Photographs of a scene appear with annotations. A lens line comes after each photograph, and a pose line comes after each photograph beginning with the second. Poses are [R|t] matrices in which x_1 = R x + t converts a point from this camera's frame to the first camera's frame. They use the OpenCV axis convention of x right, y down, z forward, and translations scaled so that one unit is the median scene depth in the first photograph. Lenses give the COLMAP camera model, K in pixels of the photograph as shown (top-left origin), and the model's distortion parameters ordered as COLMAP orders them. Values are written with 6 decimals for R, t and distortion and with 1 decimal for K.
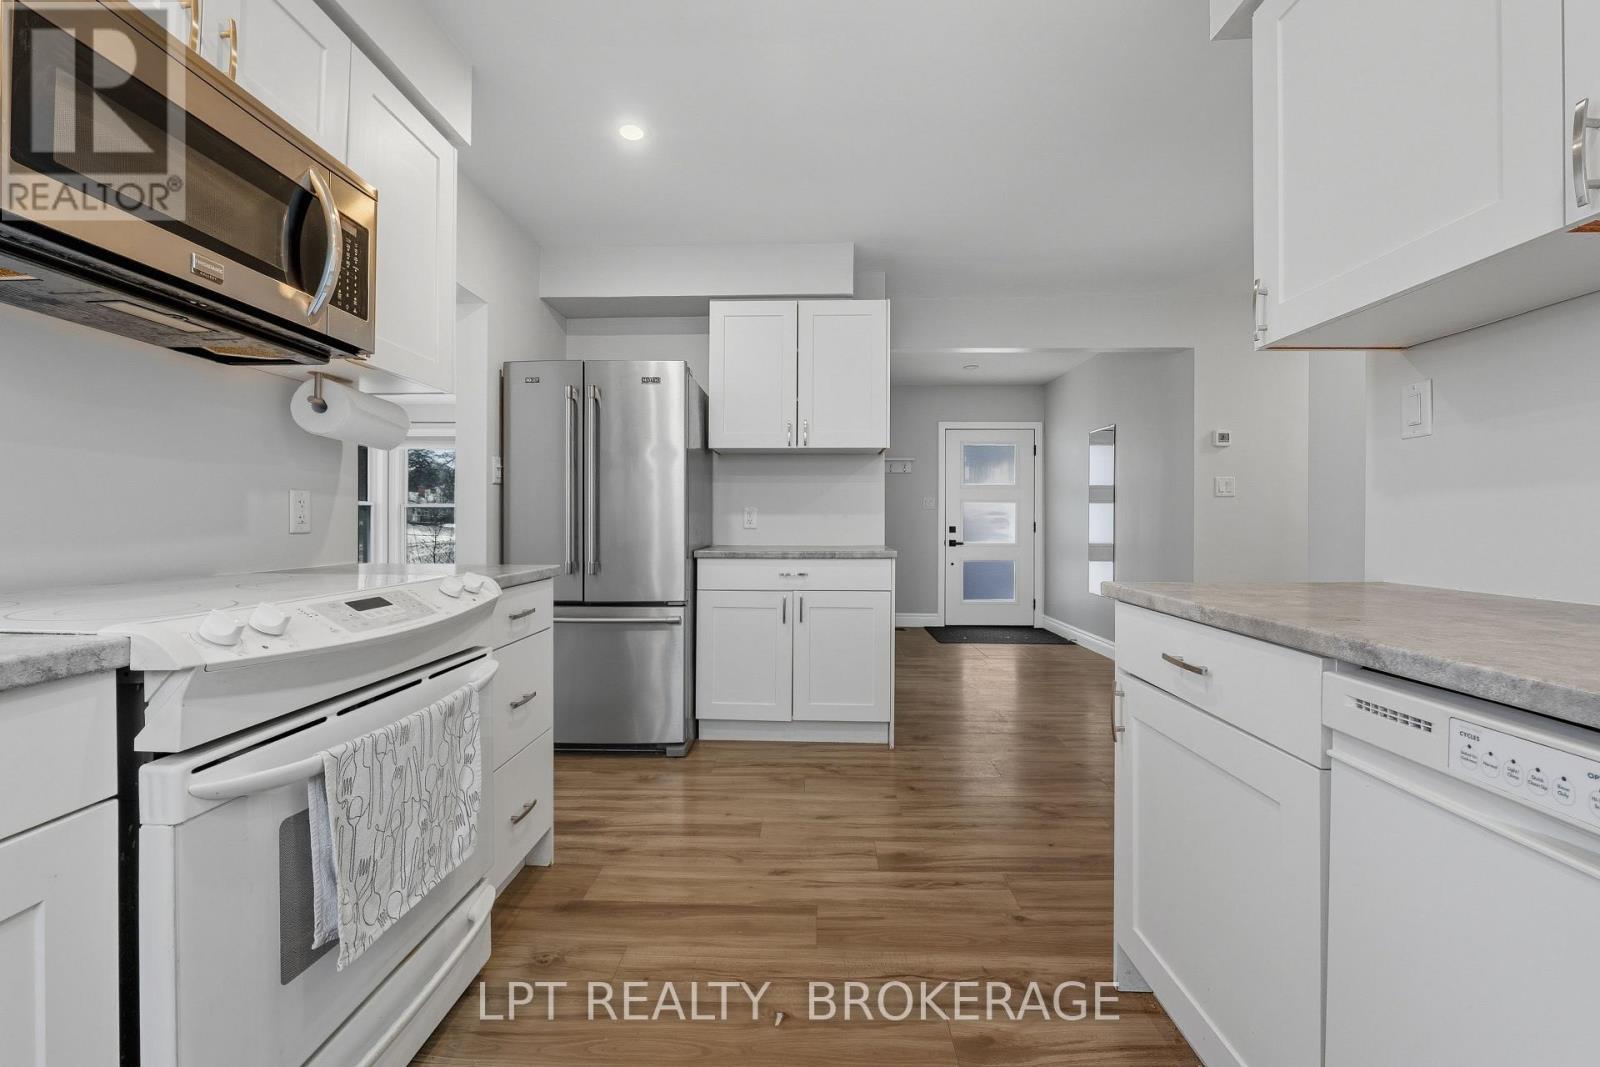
lens RADIAL K [[660.0, 0, 799.9], [0, 660.0, 520.6], [0, 0, 1]] dist [-0.014153, -0.000217]
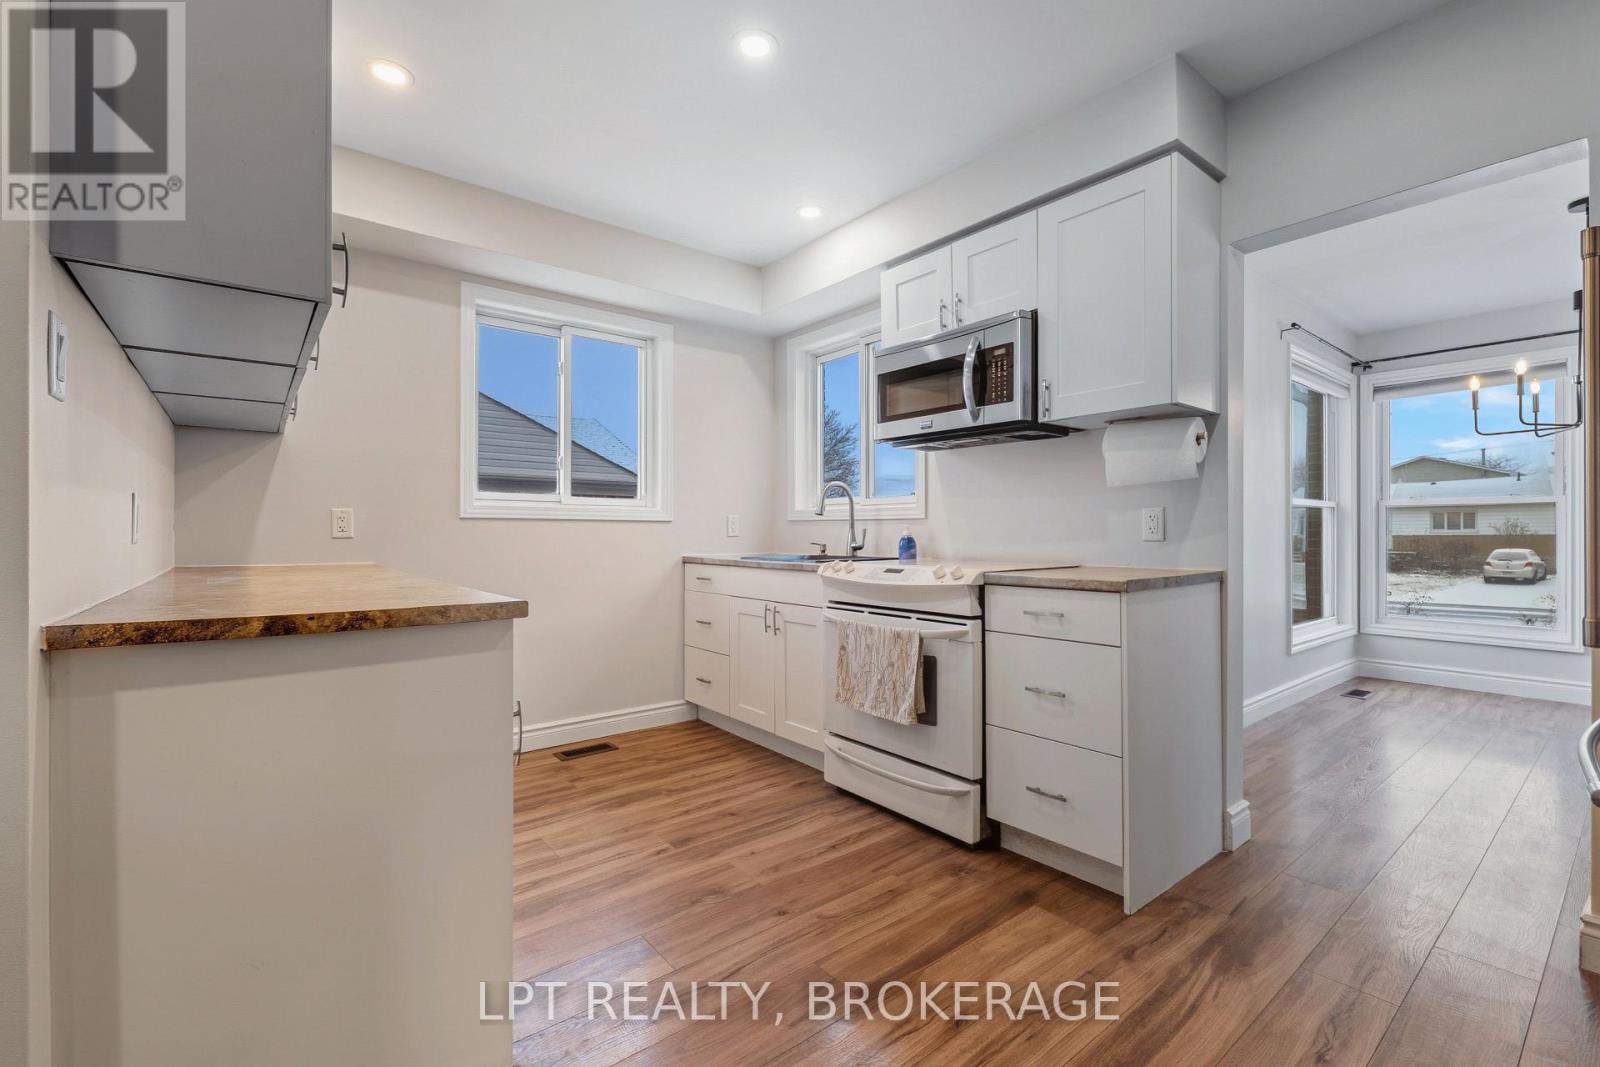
lens RADIAL K [[688.9, 0, 800.0], [0, 688.9, 533.5], [0, 0, 1]] dist [-0.000246, 0.000165]
pose [[-0.763937, -0.002078, -0.645287, 0.663539], [-0.000590, 0.999997, -0.002521, 0.008587], [0.645290, -0.001545, -0.763936, 1.660064]]
